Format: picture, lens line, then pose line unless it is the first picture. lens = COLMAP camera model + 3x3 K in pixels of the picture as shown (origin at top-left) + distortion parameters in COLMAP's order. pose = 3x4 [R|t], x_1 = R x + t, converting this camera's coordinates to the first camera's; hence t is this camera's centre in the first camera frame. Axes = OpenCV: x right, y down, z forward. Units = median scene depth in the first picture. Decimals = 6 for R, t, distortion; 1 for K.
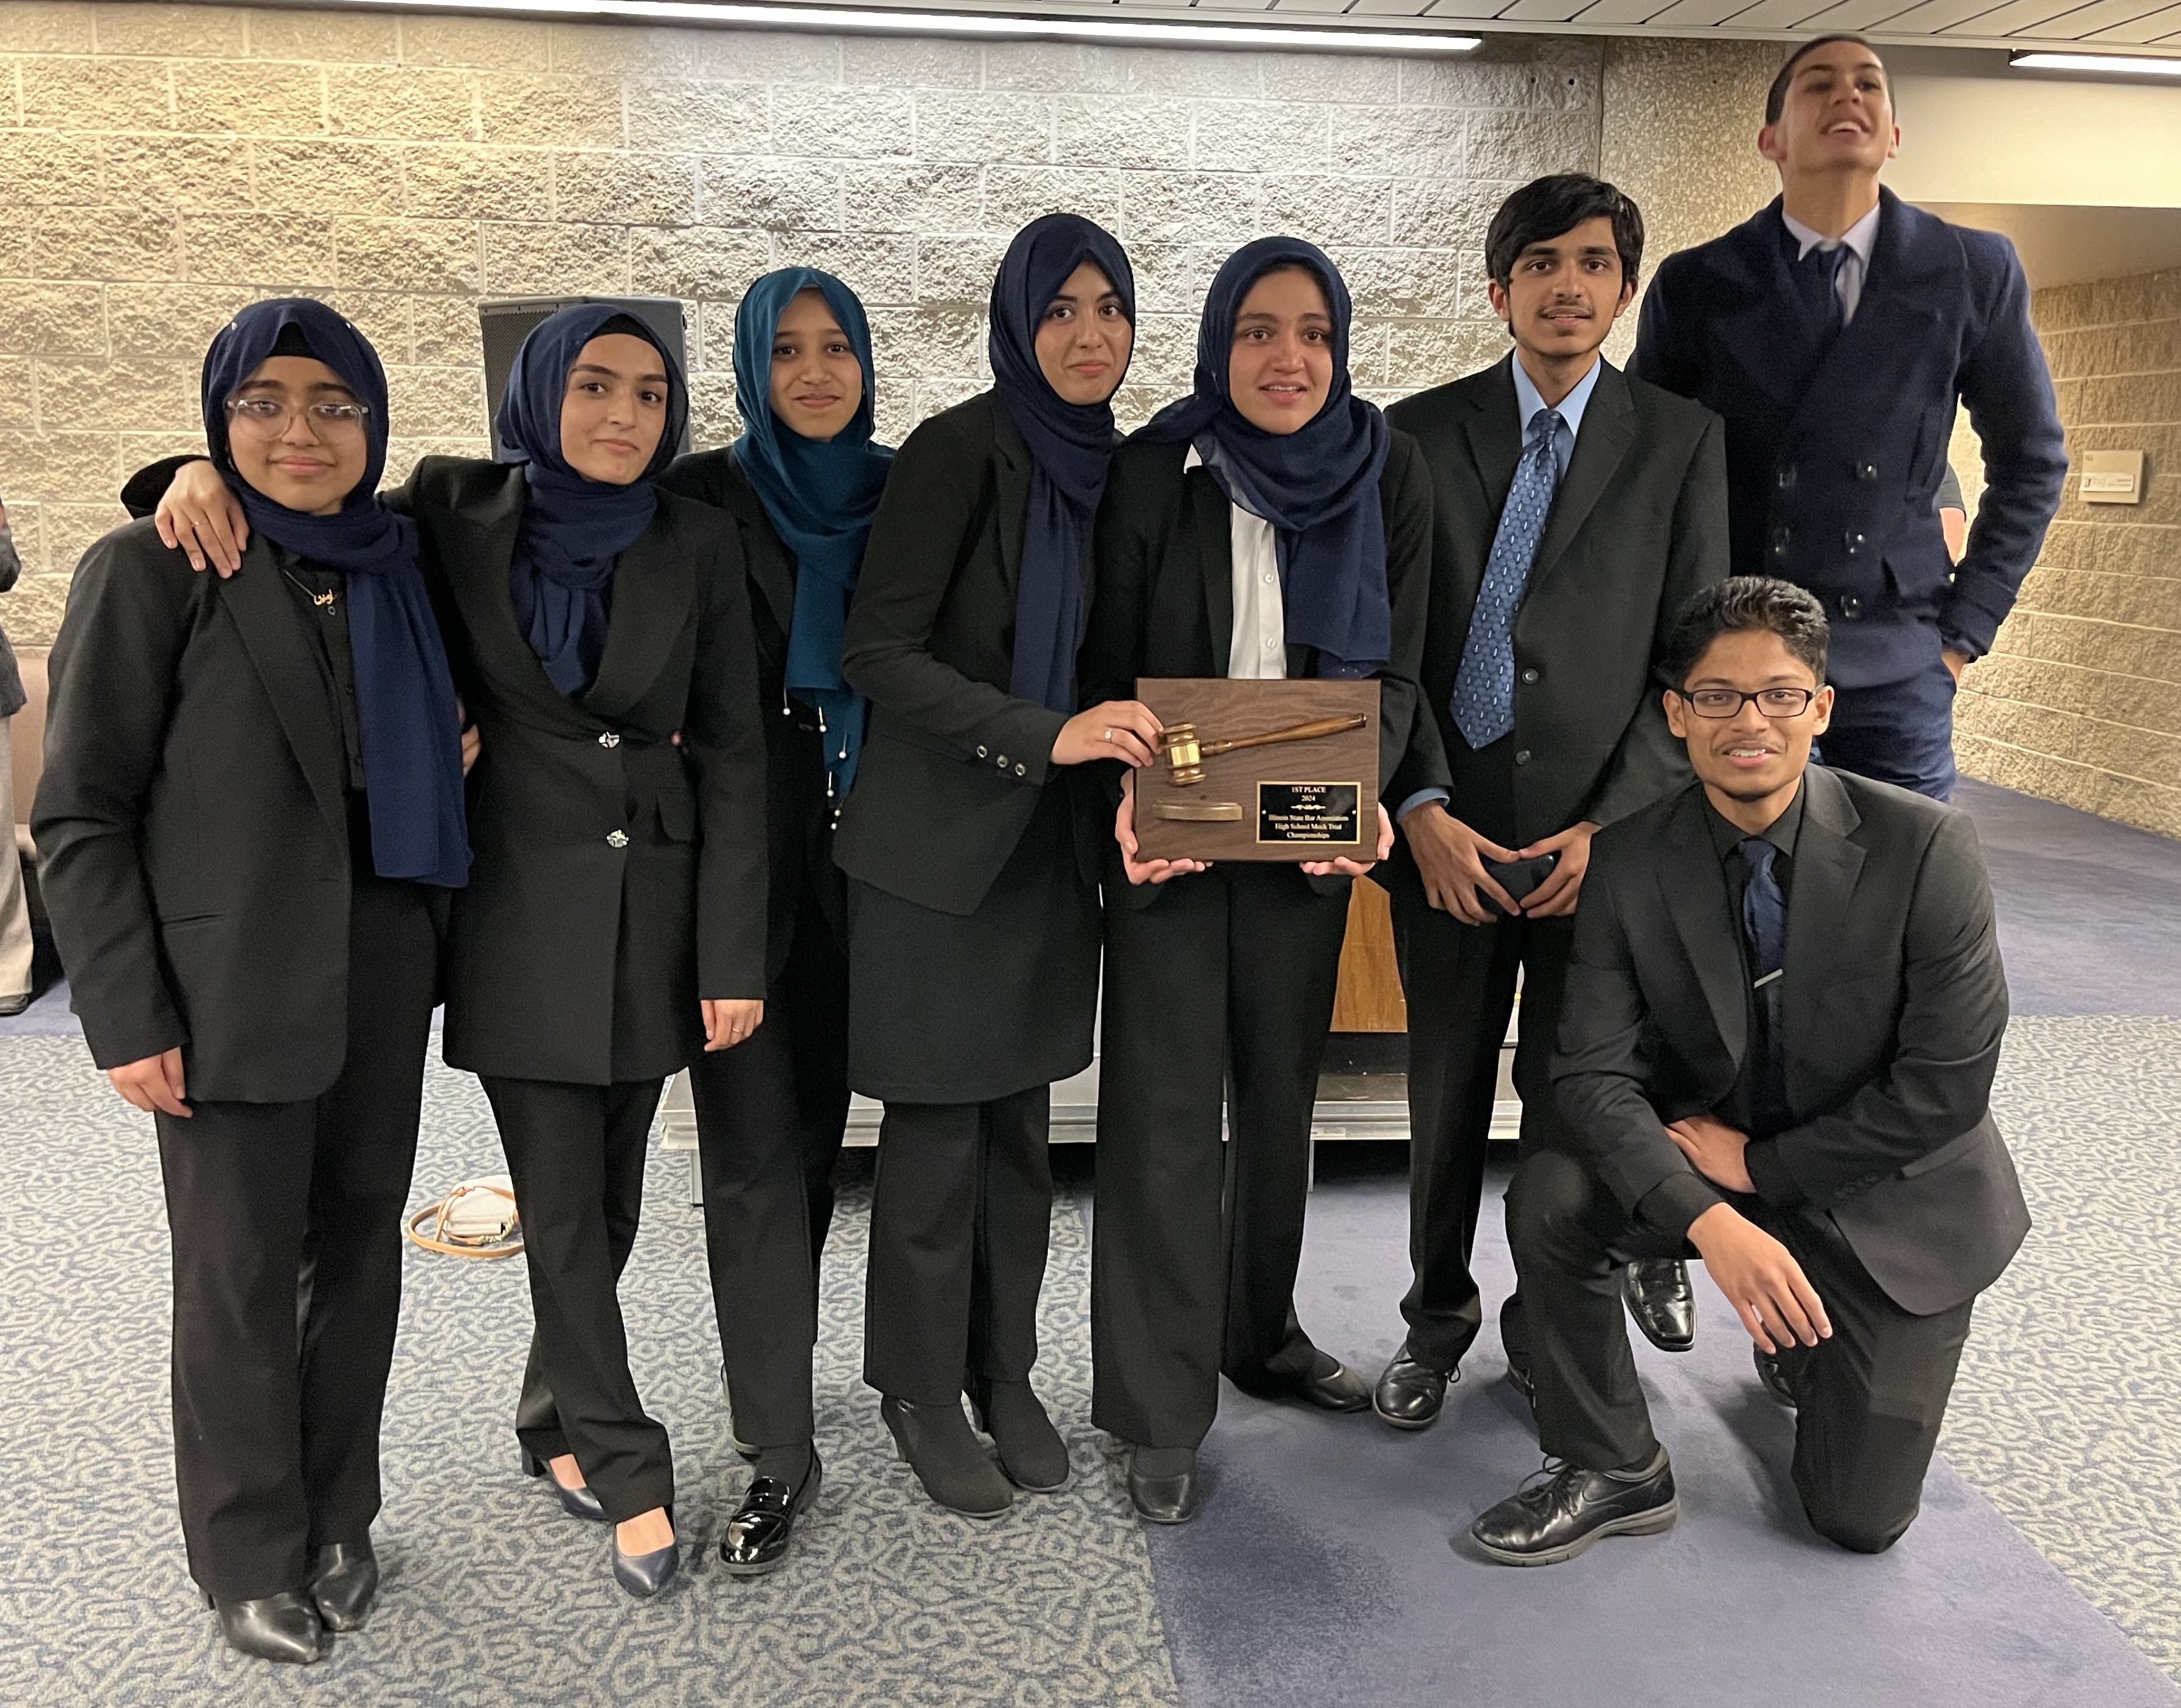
lens RADIAL K [[1942.7, 0, 1139.9], [0, 1942.7, 820.6], [0, 0, 1]] dist [0.035327, -0.008589]
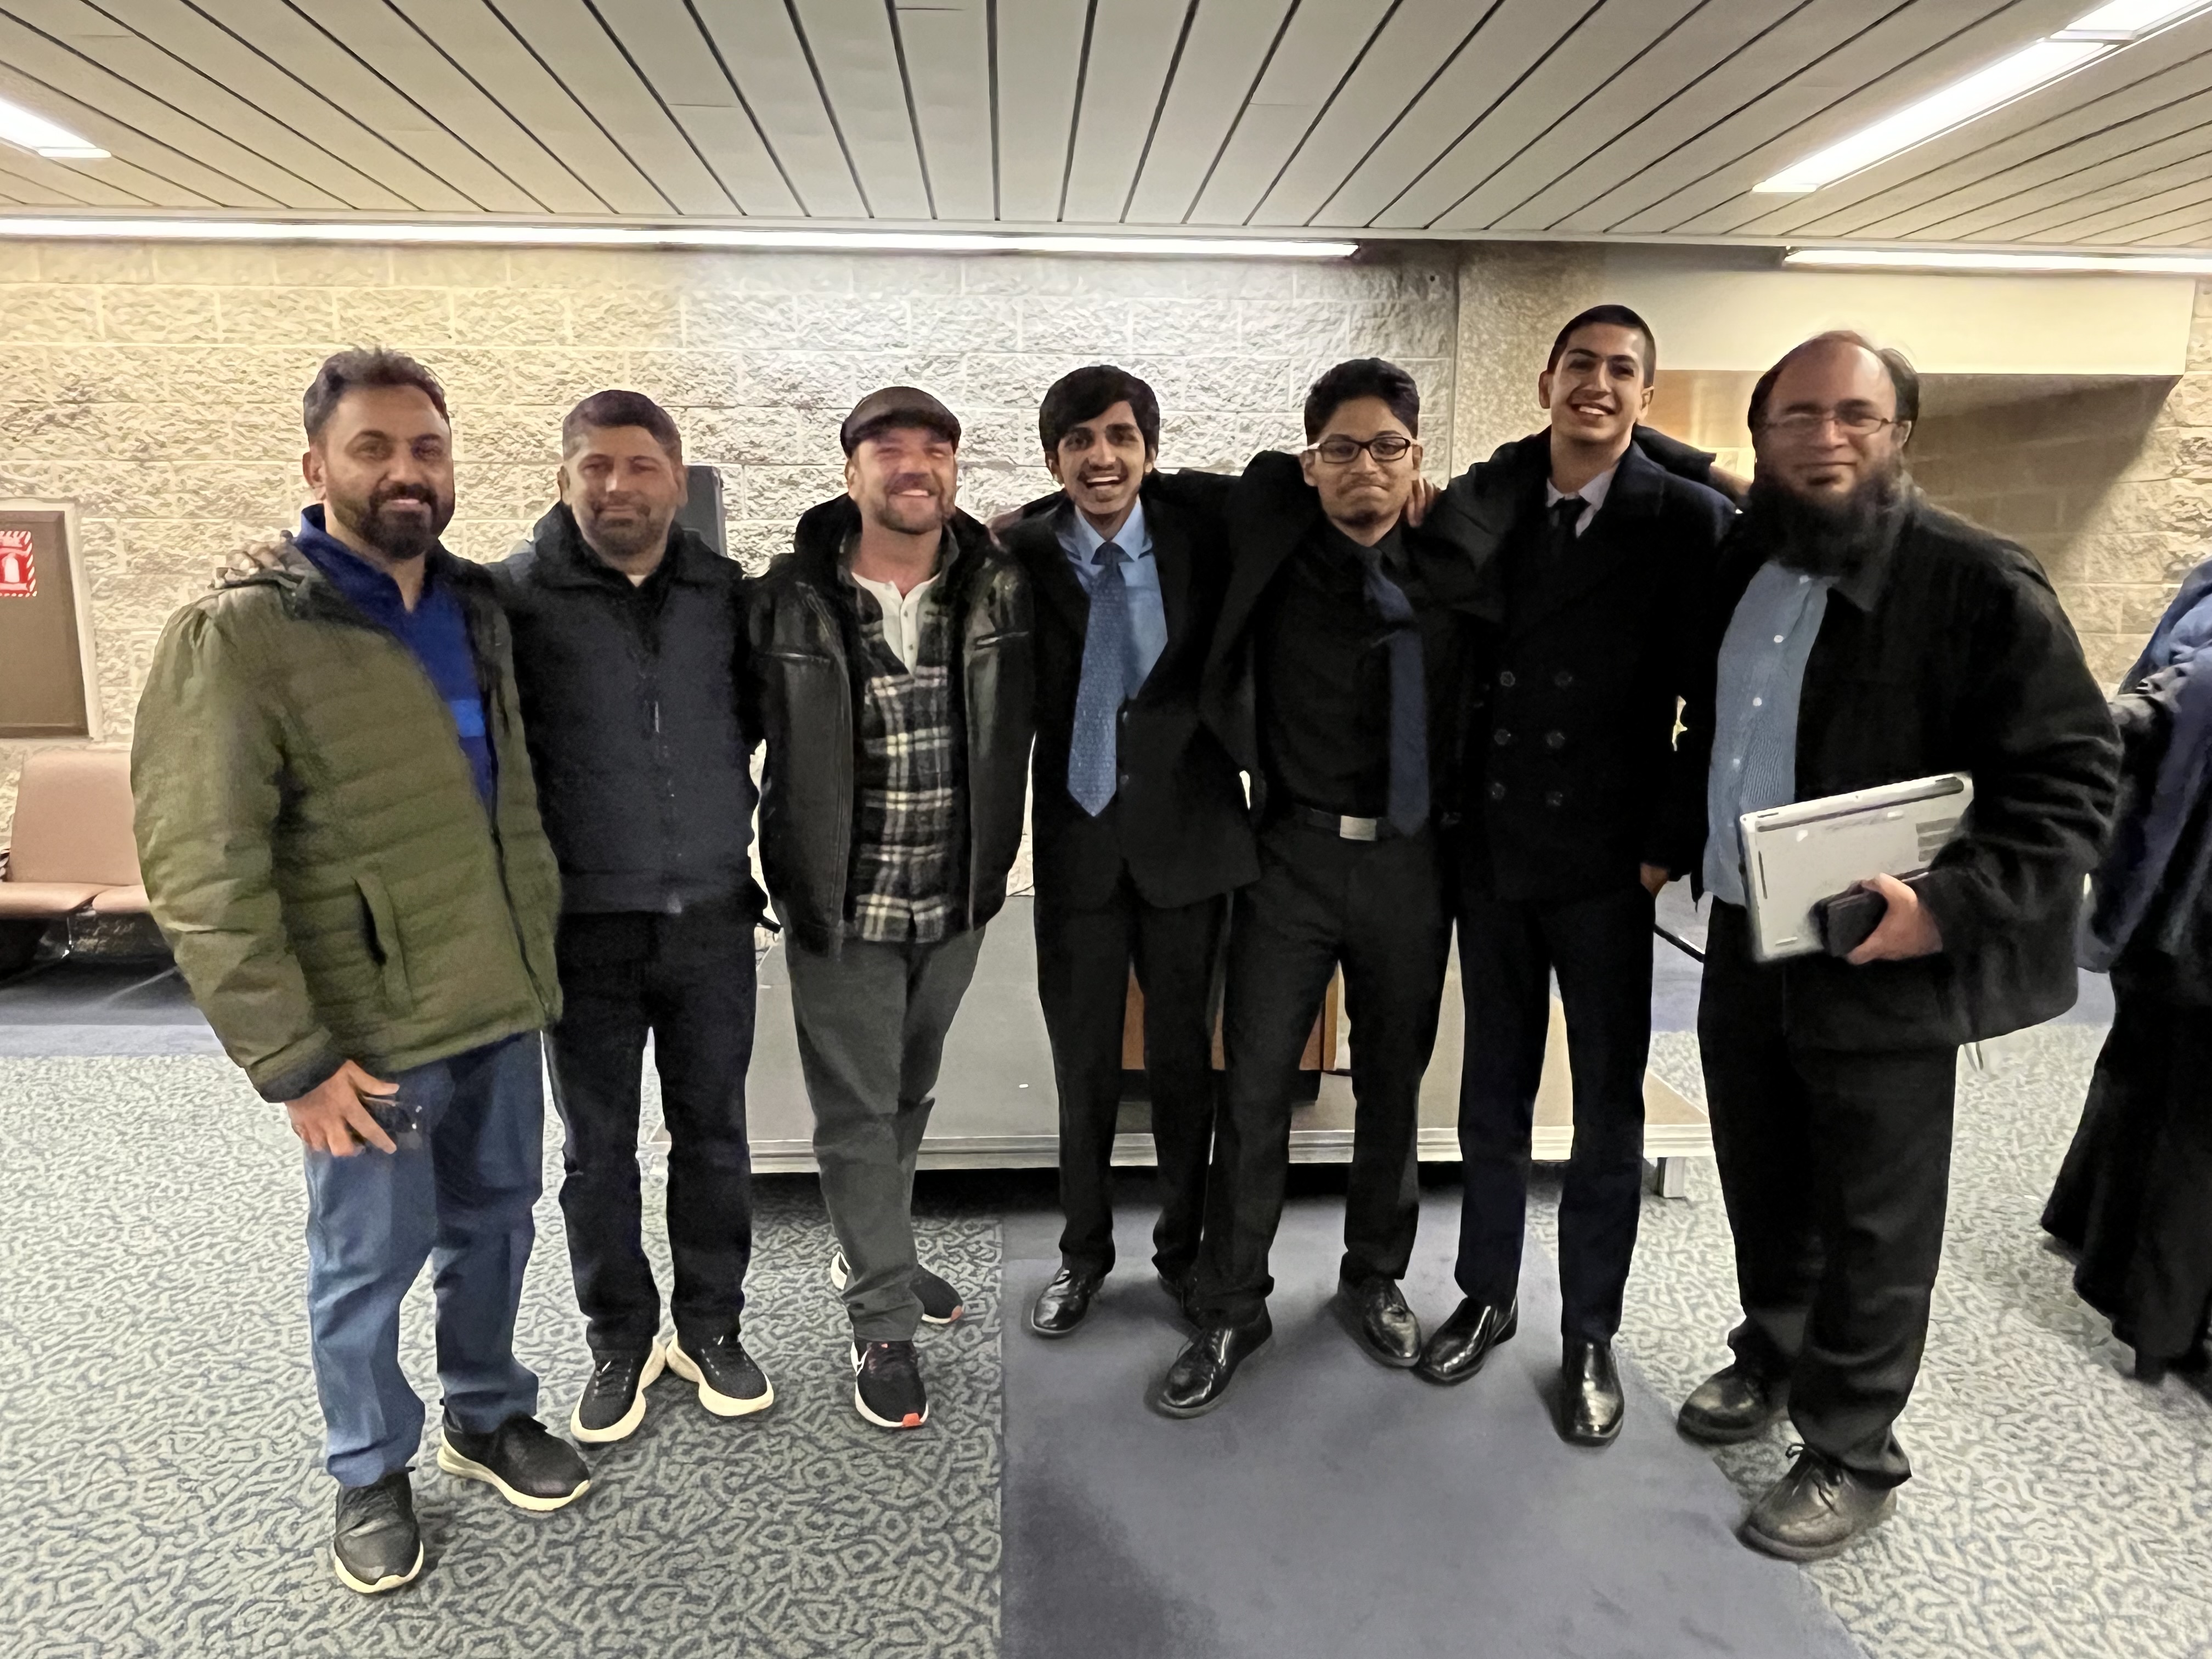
lens RADIAL K [[1396.5, 0, 1106.0], [0, 1396.5, 829.5], [0, 0, 1]] dist [0.000020, 0.002337]
pose [[0.999249, -0.007735, -0.037959, 0.068574], [0.007686, 0.999969, -0.001434, -0.040177], [0.037969, 0.001142, 0.999278, 0.155754]]
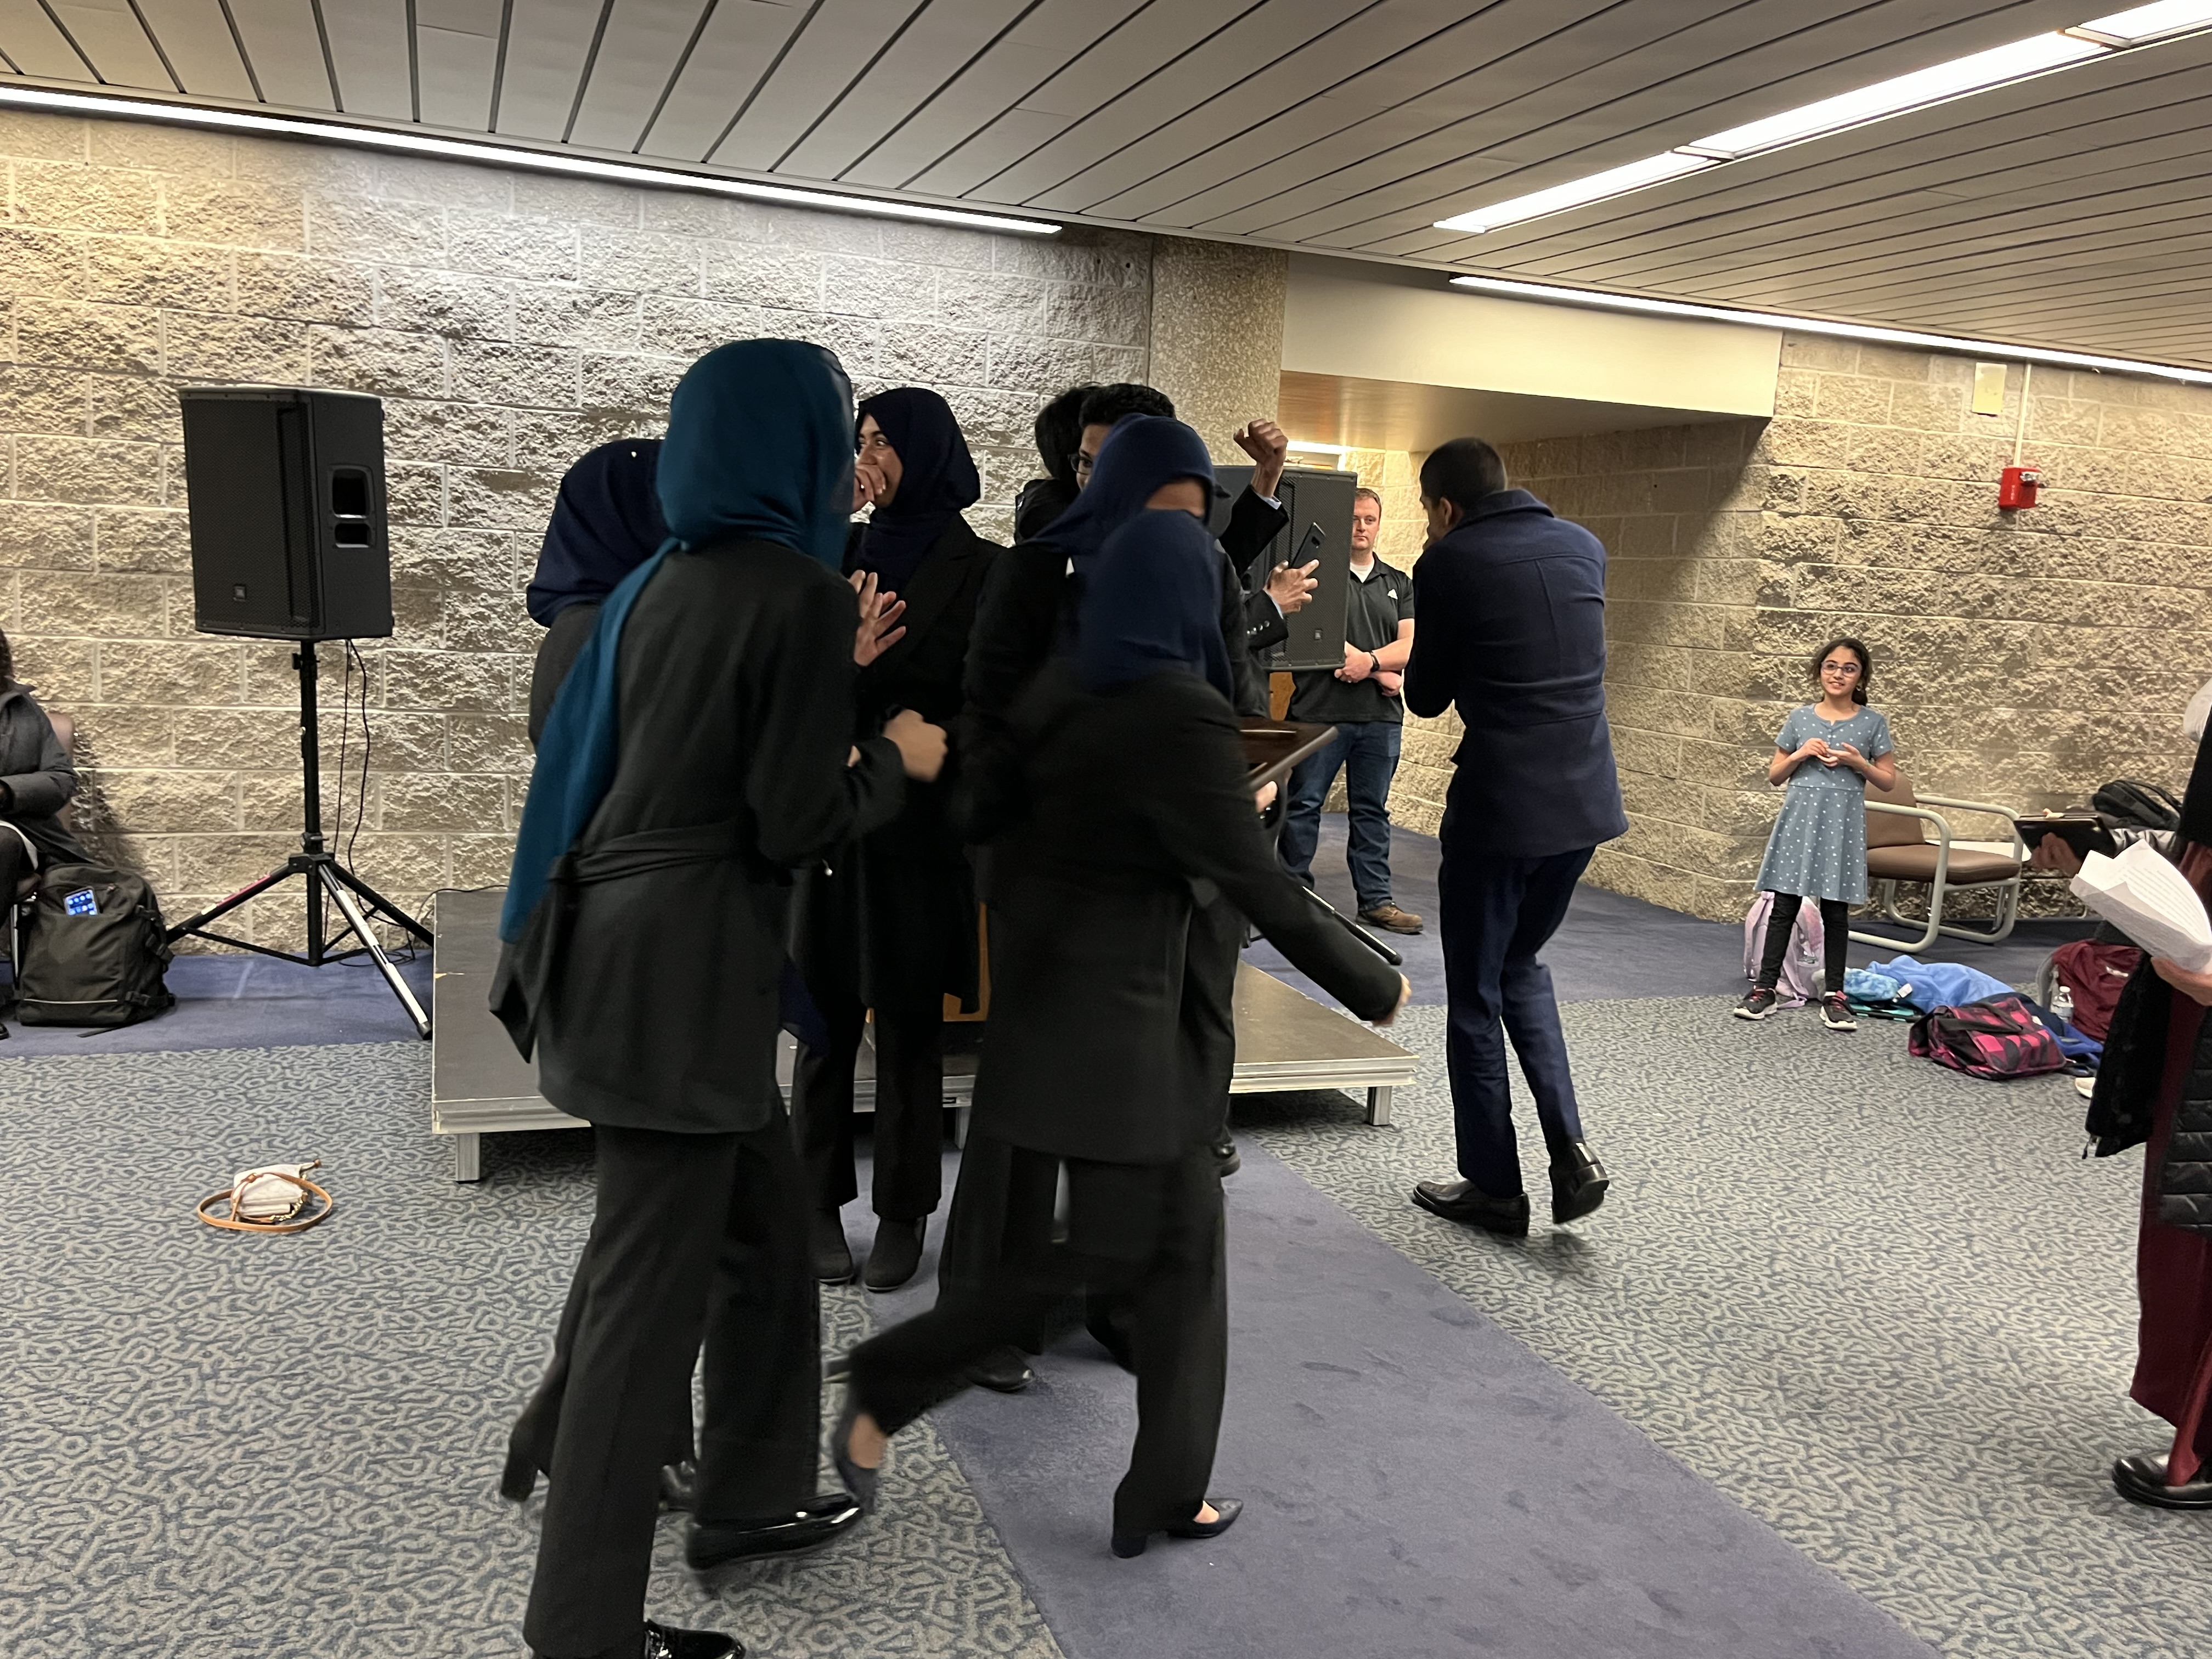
lens RADIAL K [[1751.0, 0, 1108.5], [0, 1751.0, 865.3], [0, 0, 1]] dist [0.044284, -0.019527]
pose [[0.967808, -0.004592, 0.251647, -0.120925], [0.005987, 0.999971, -0.004779, 0.015061], [-0.251617, 0.006132, 0.967807, -0.126967]]
